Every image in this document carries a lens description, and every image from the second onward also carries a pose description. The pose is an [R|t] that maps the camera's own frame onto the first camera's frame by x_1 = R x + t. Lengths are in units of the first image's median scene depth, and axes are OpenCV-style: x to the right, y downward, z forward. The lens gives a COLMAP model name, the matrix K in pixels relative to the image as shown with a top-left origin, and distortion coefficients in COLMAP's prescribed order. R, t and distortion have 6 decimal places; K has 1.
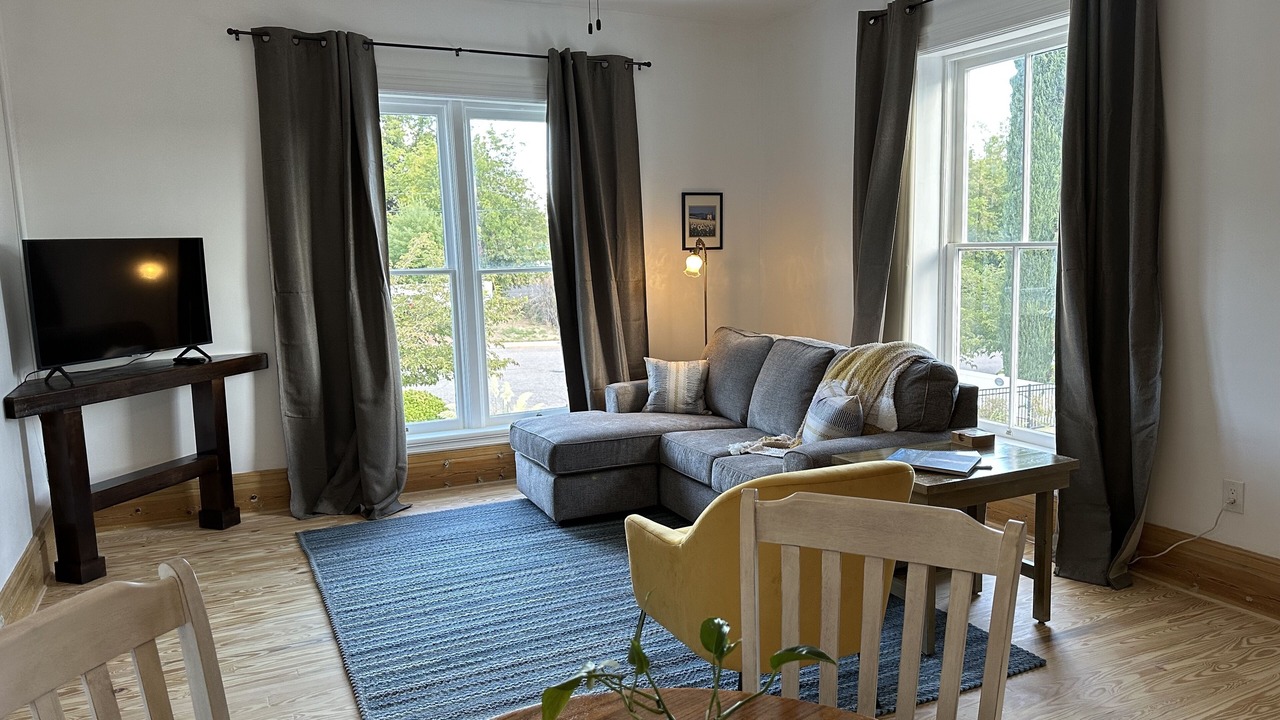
lens RADIAL K [[877.0, 0, 640.0], [0, 877.0, 360.0], [0, 0, 1]] dist [0.102561, -0.160867]
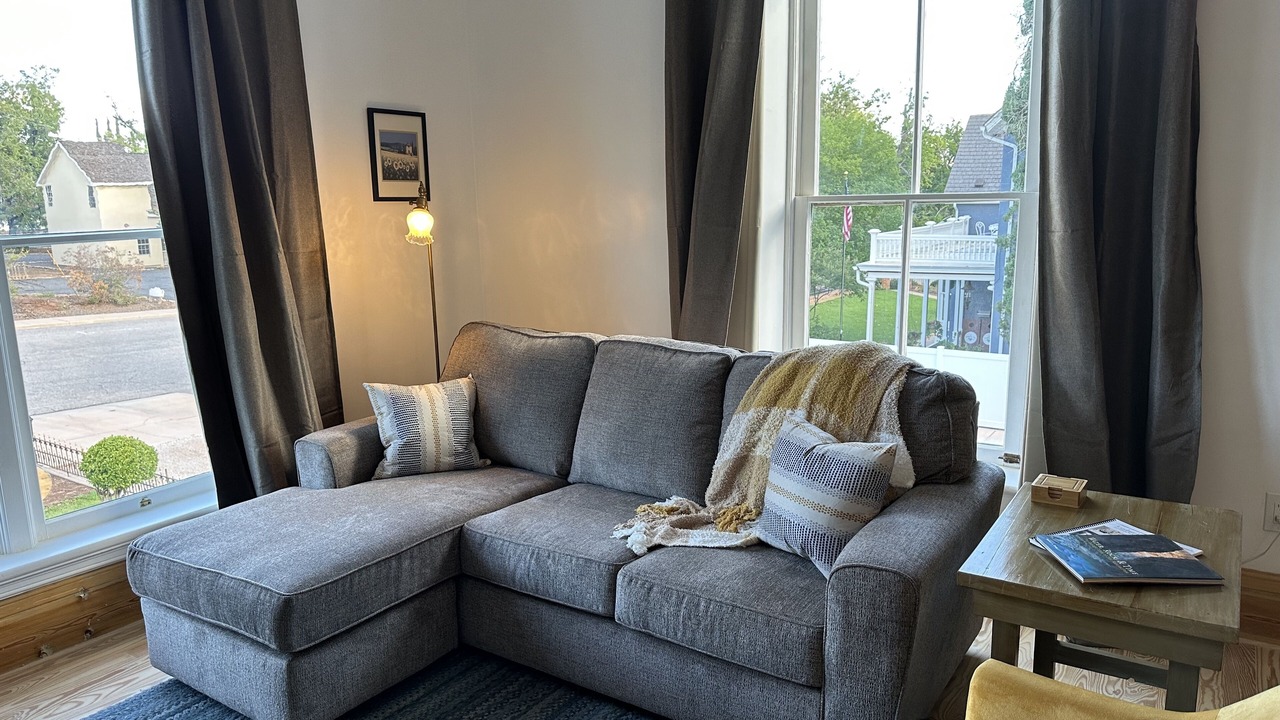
lens RADIAL K [[877.0, 0, 640.0], [0, 877.0, 360.0], [0, 0, 1]] dist [0.102561, -0.160867]
pose [[0.846503, -0.086199, 0.525360, -0.163384], [0.061157, 0.996017, 0.064881, -0.050229], [-0.528860, -0.022792, 0.848403, 0.437027]]
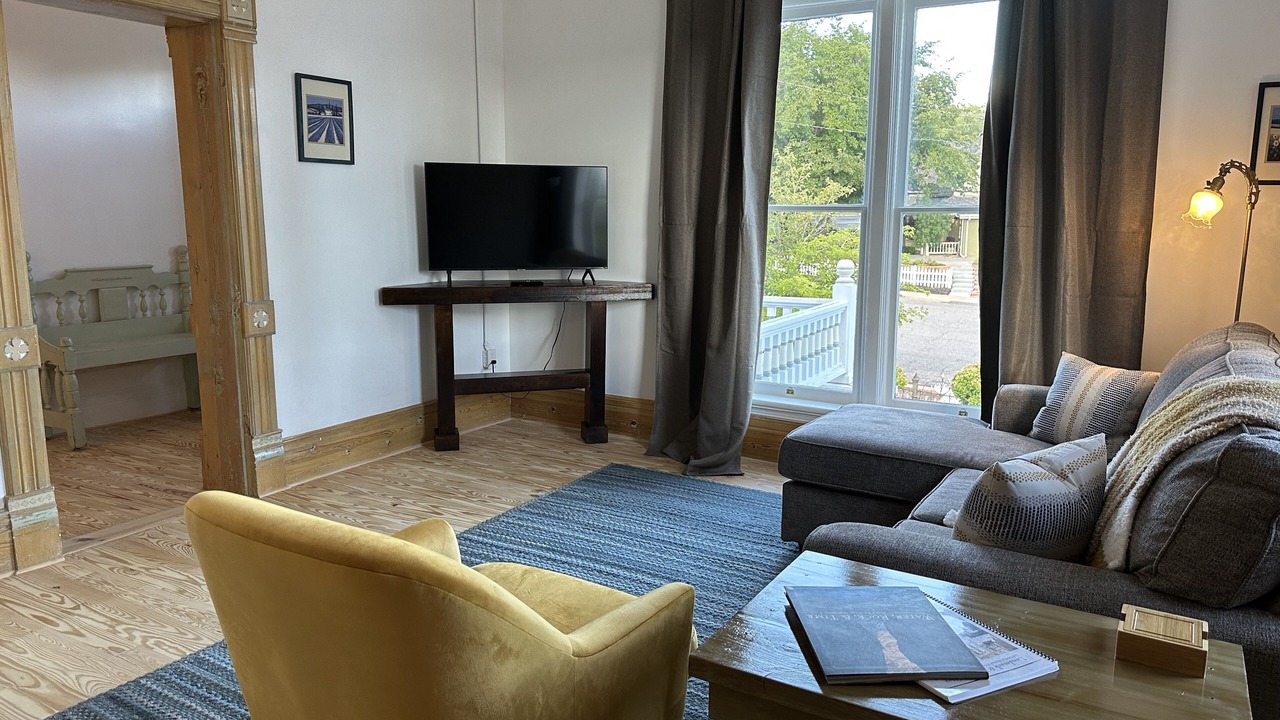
lens RADIAL K [[892.8, 0, 626.8], [0, 892.8, 358.5], [0, 0, 1]] dist [0.004840, 0.000591]
pose [[0.534826, 0.168379, -0.828015, 0.408542], [-0.118244, 0.985216, 0.123971, -0.046725], [0.836648, 0.031605, 0.546829, 0.422220]]
